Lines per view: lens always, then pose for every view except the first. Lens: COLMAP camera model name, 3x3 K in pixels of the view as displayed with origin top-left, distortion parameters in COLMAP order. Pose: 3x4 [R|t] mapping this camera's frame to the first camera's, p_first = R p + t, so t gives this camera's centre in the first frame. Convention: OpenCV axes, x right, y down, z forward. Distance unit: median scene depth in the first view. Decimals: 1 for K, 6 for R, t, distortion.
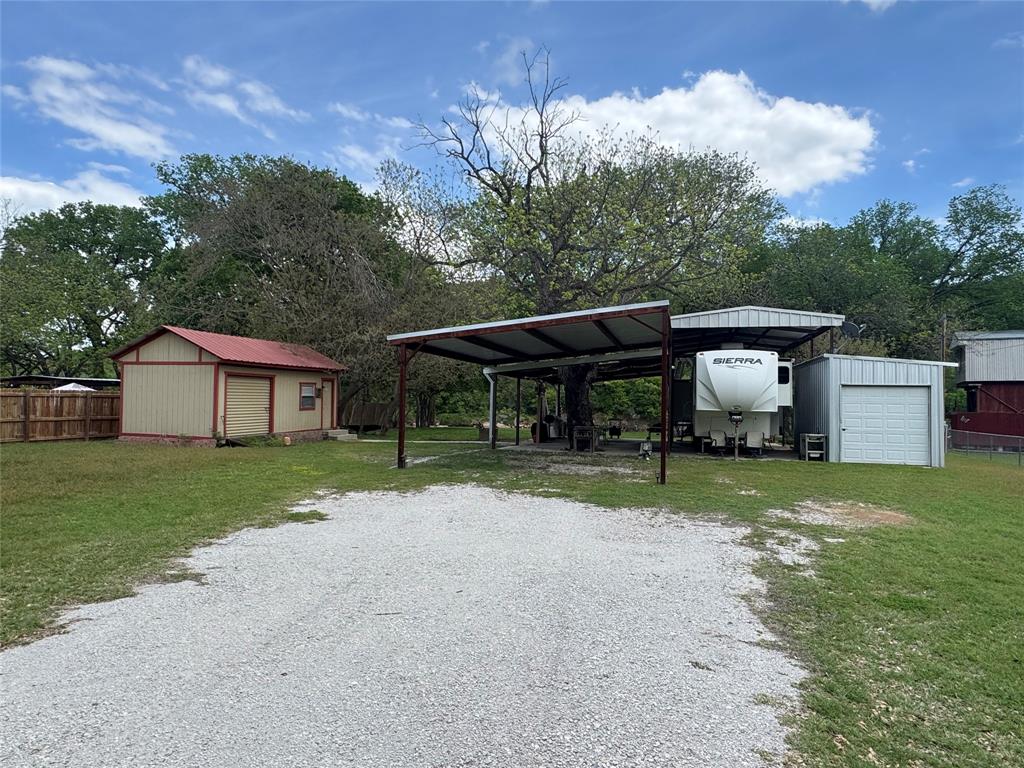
lens RADIAL K [[623.0, 0, 510.6], [0, 623.0, 383.5], [0, 0, 1]] dist [0.000752, 0.000070]
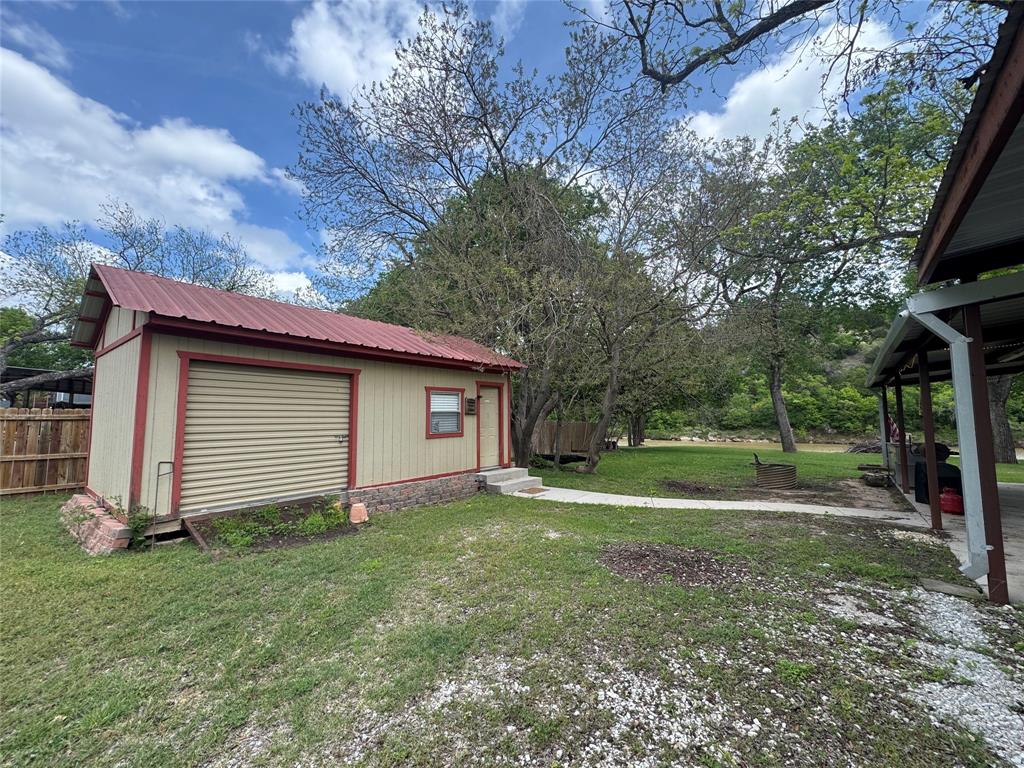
lens RADIAL K [[411.2, 0, 510.4], [0, 411.2, 378.6], [0, 0, 1]] dist [-0.000307, 0.000208]
pose [[0.918061, -0.054615, -0.392660, -0.126063], [0.025856, 0.996605, -0.078166, 0.020022], [0.395596, 0.061608, 0.916356, 0.676941]]
